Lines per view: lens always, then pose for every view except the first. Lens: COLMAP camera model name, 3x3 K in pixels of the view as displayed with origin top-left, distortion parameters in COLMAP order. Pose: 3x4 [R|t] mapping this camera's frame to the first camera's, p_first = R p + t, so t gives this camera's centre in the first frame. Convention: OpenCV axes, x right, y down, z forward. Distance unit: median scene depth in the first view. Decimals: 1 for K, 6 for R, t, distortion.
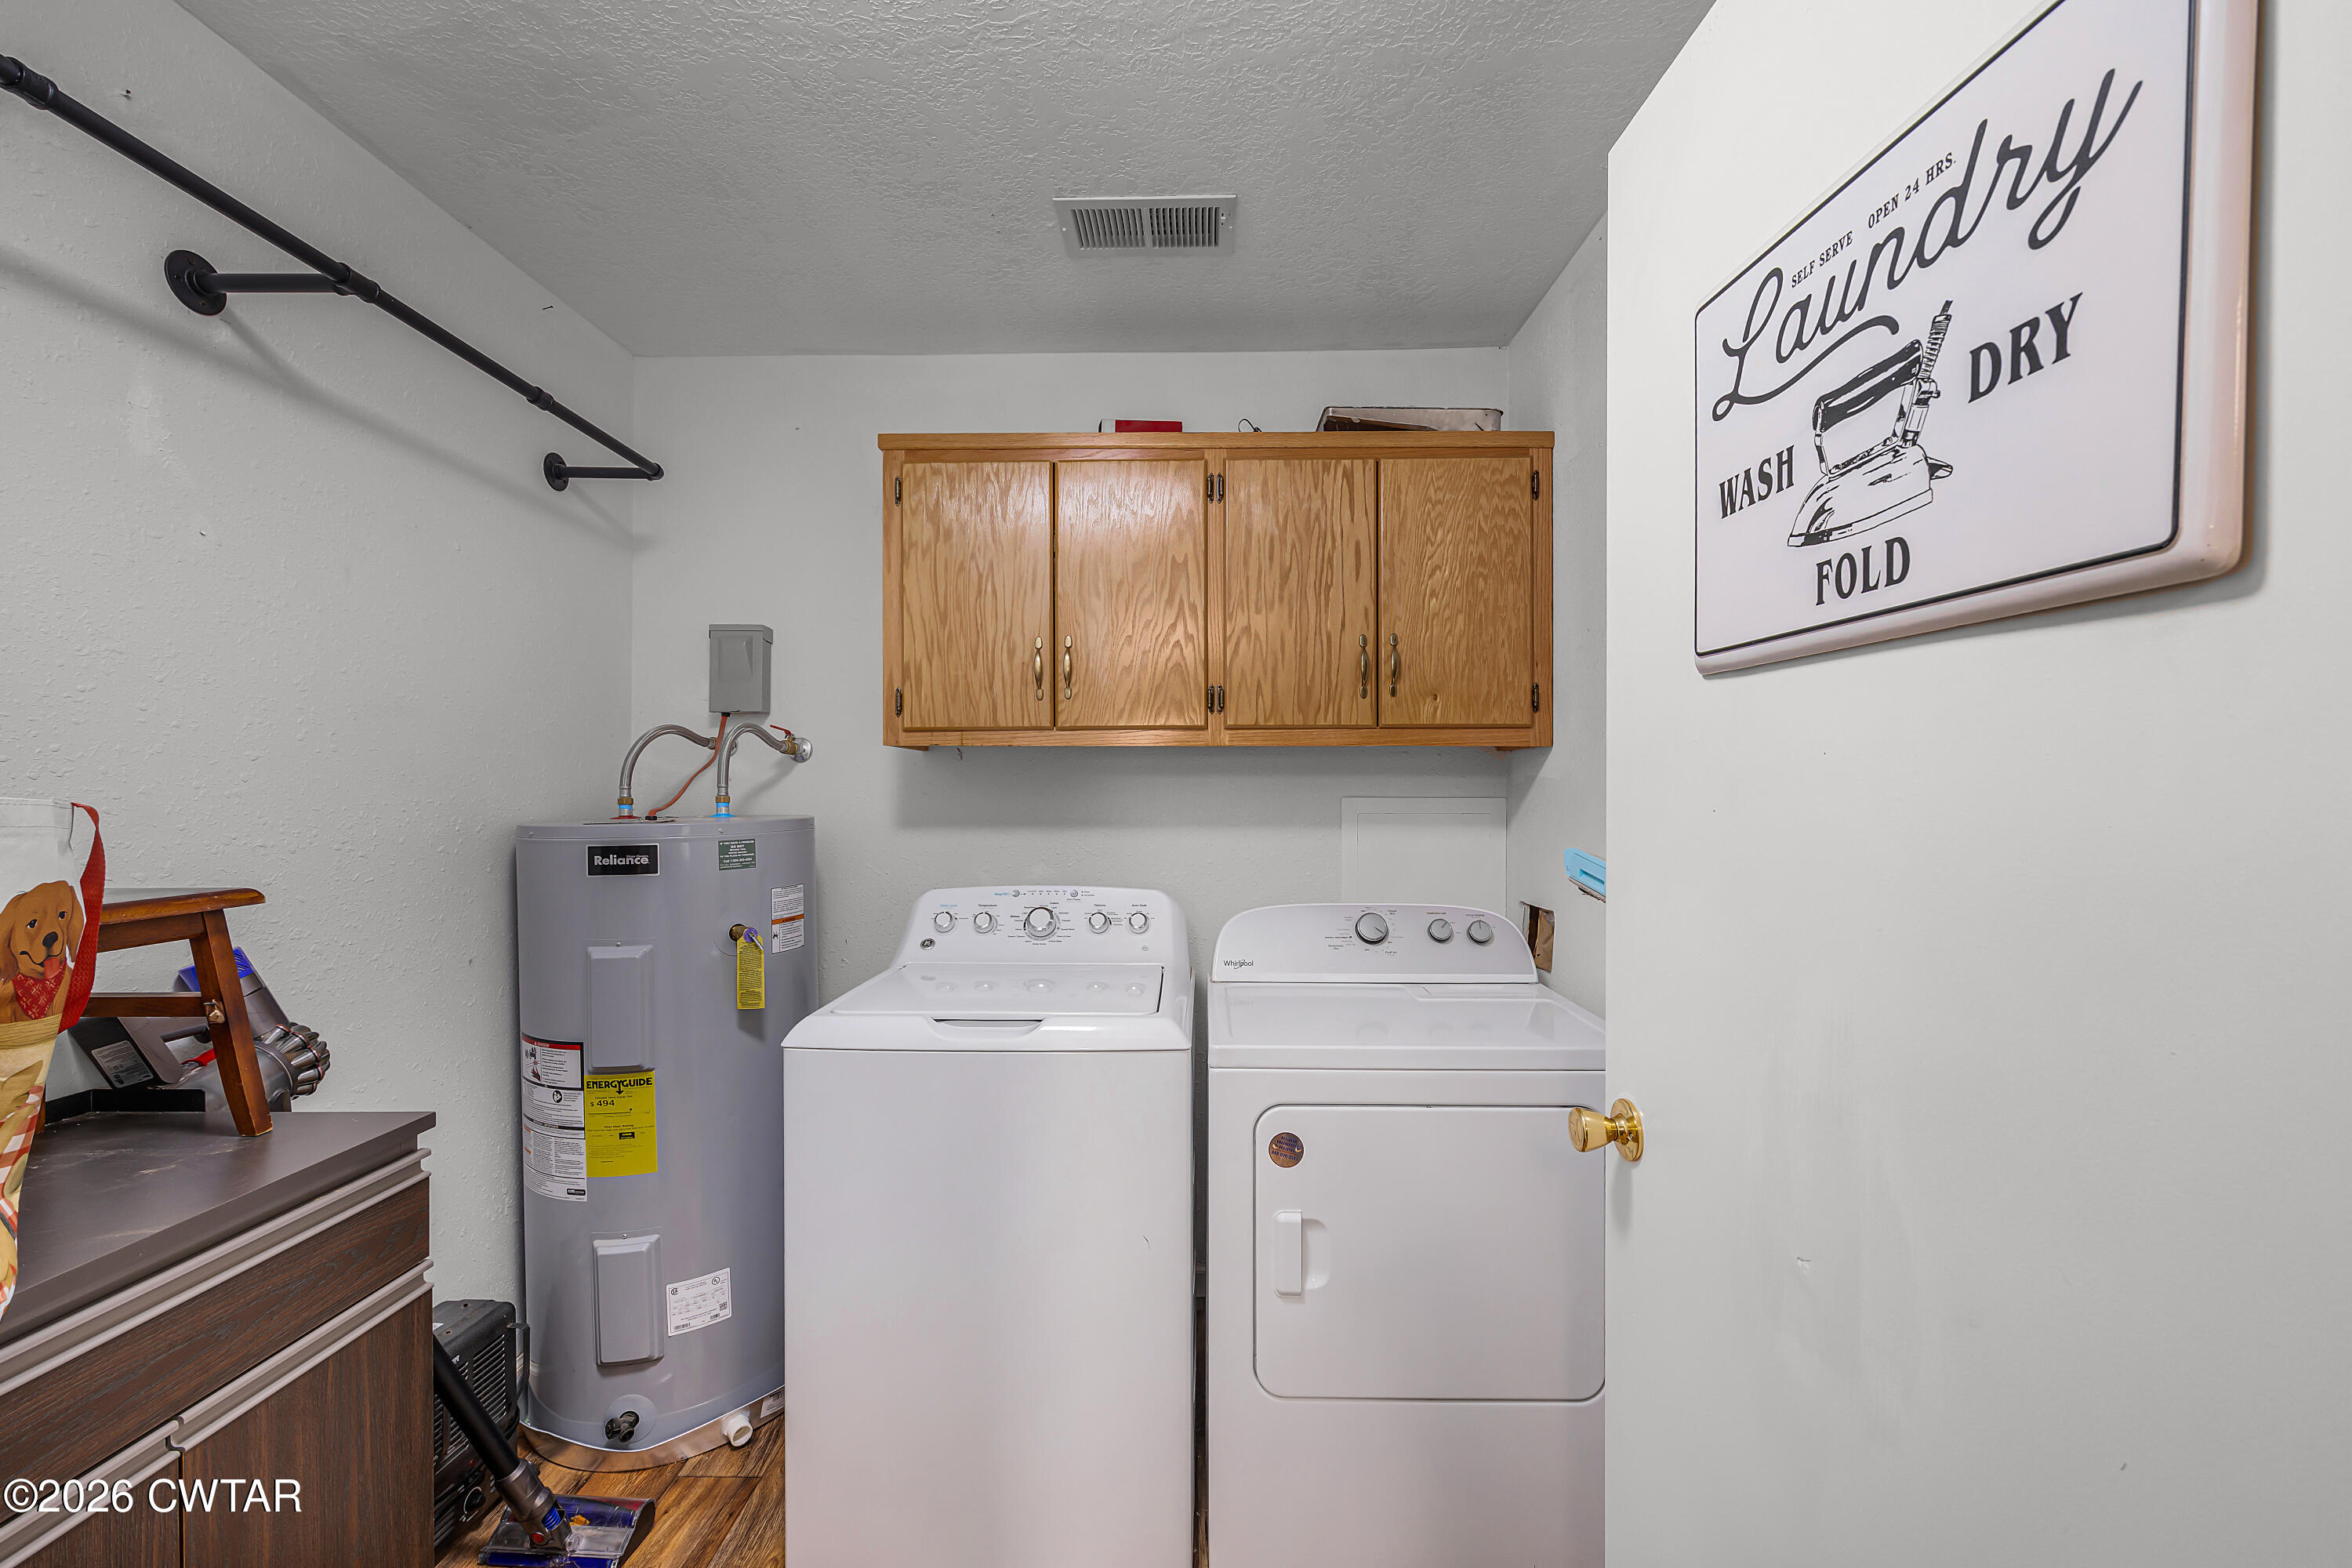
lens RADIAL K [[955.6, 0, 1169.5], [0, 955.6, 790.6], [0, 0, 1]] dist [-0.009427, 0.002489]
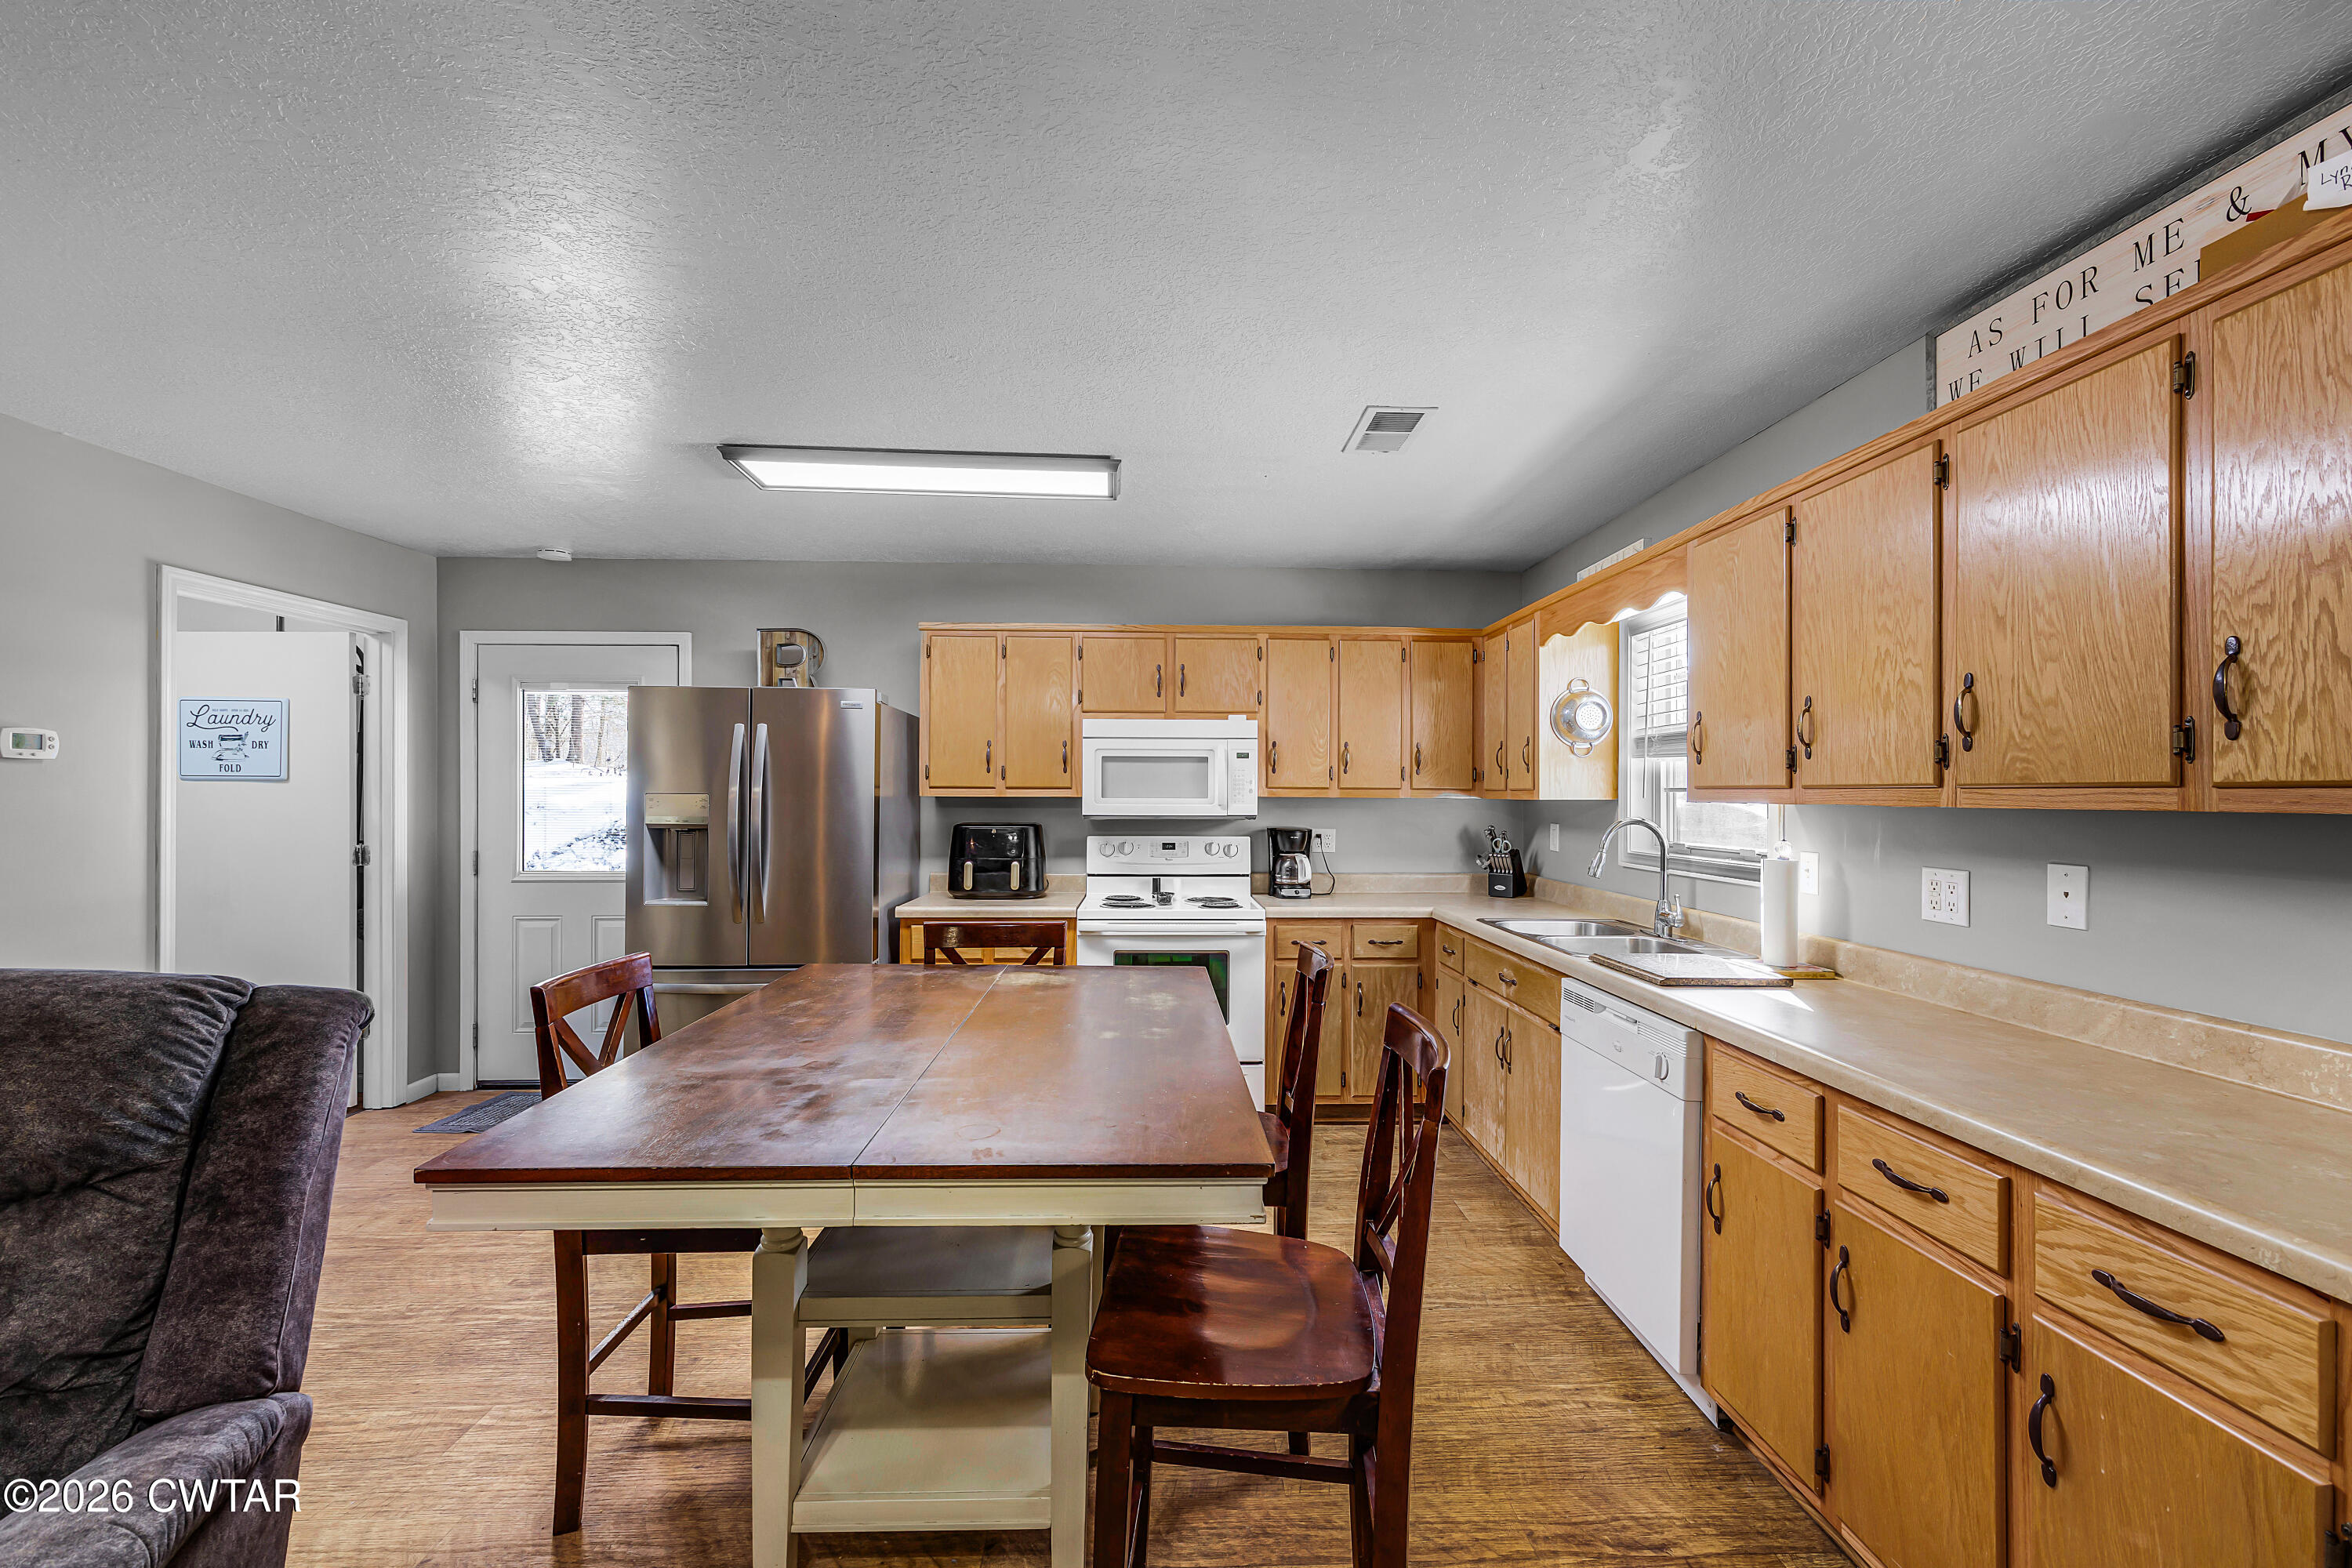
lens RADIAL K [[955.6, 0, 1174.6], [0, 955.6, 791.9], [0, 0, 1]] dist [-0.009427, 0.002489]
pose [[-0.020692, 0.003496, 0.999780, -5.755322], [0.001120, 0.999993, -0.003474, -0.051883], [-0.999785, 0.001047, -0.020696, -5.172911]]
